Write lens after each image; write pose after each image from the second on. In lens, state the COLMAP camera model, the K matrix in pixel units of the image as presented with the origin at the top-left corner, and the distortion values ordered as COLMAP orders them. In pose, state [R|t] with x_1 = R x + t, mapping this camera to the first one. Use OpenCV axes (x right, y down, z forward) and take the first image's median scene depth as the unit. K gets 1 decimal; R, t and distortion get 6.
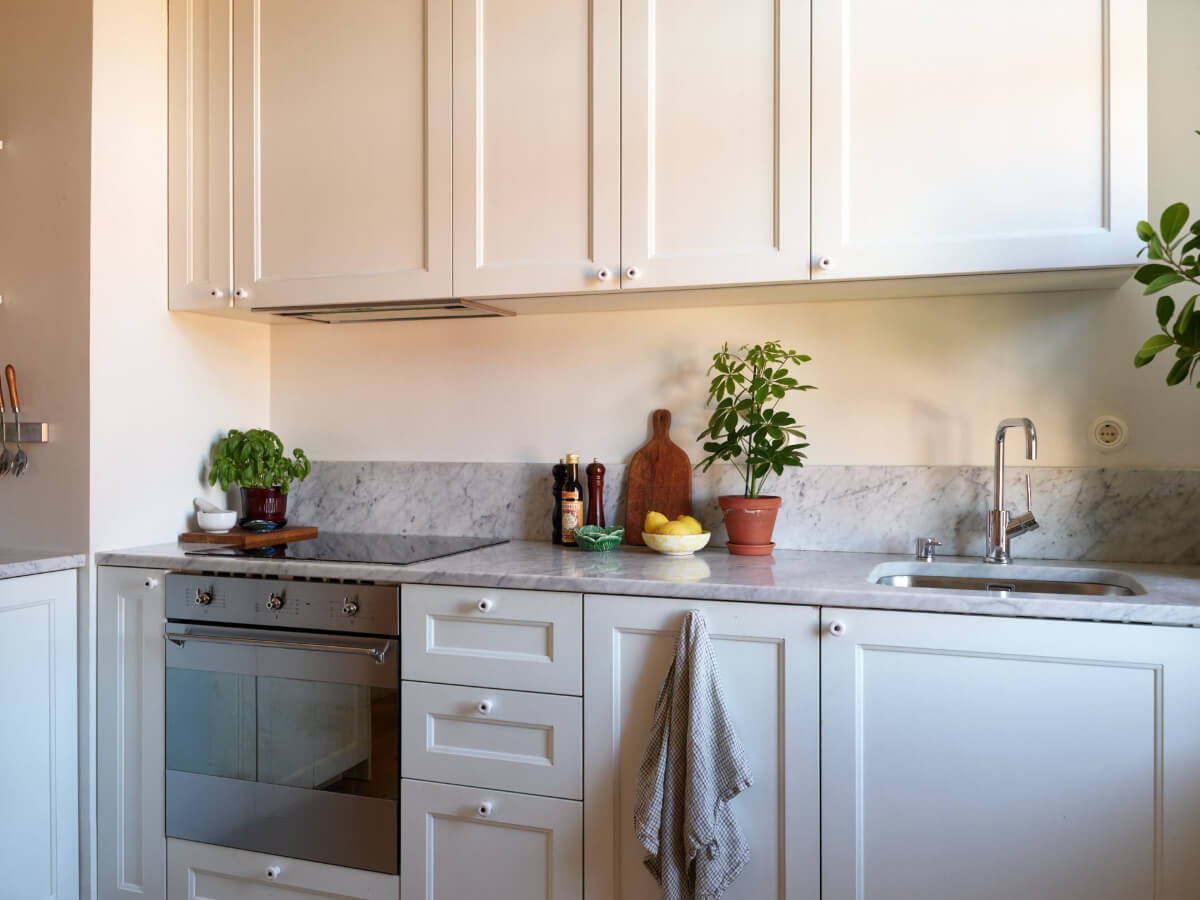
lens RADIAL K [[1034.2, 0, 602.3], [0, 1034.2, 443.4], [0, 0, 1]] dist [0.002806, -0.001775]
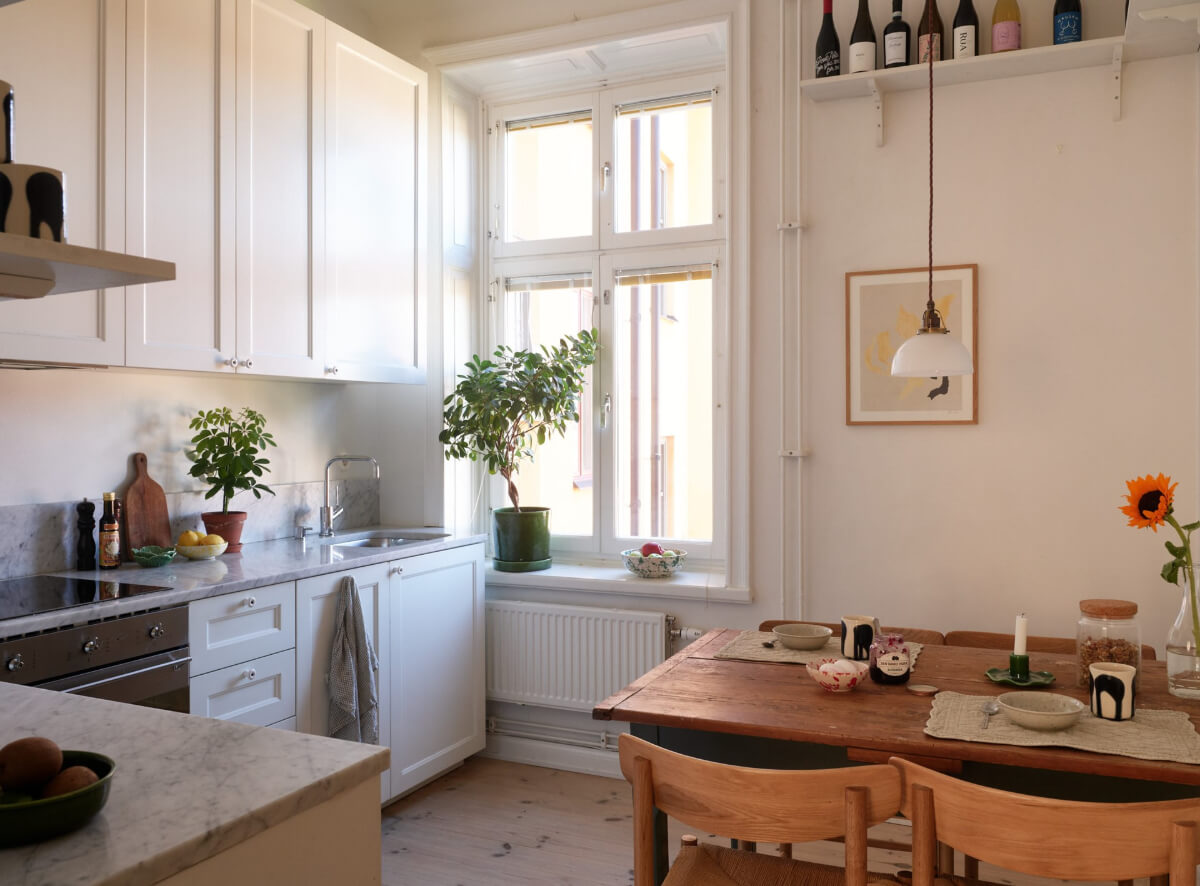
lens RADIAL K [[1047.0, 0, 600.9], [0, 1047.0, 440.0], [0, 0, 1]] dist [-0.012768, -0.007937]
pose [[0.074383, -0.017346, 0.997079, -1.203582], [0.007600, 0.999830, 0.016827, -0.067289], [-0.997201, 0.006326, 0.074502, 0.340422]]
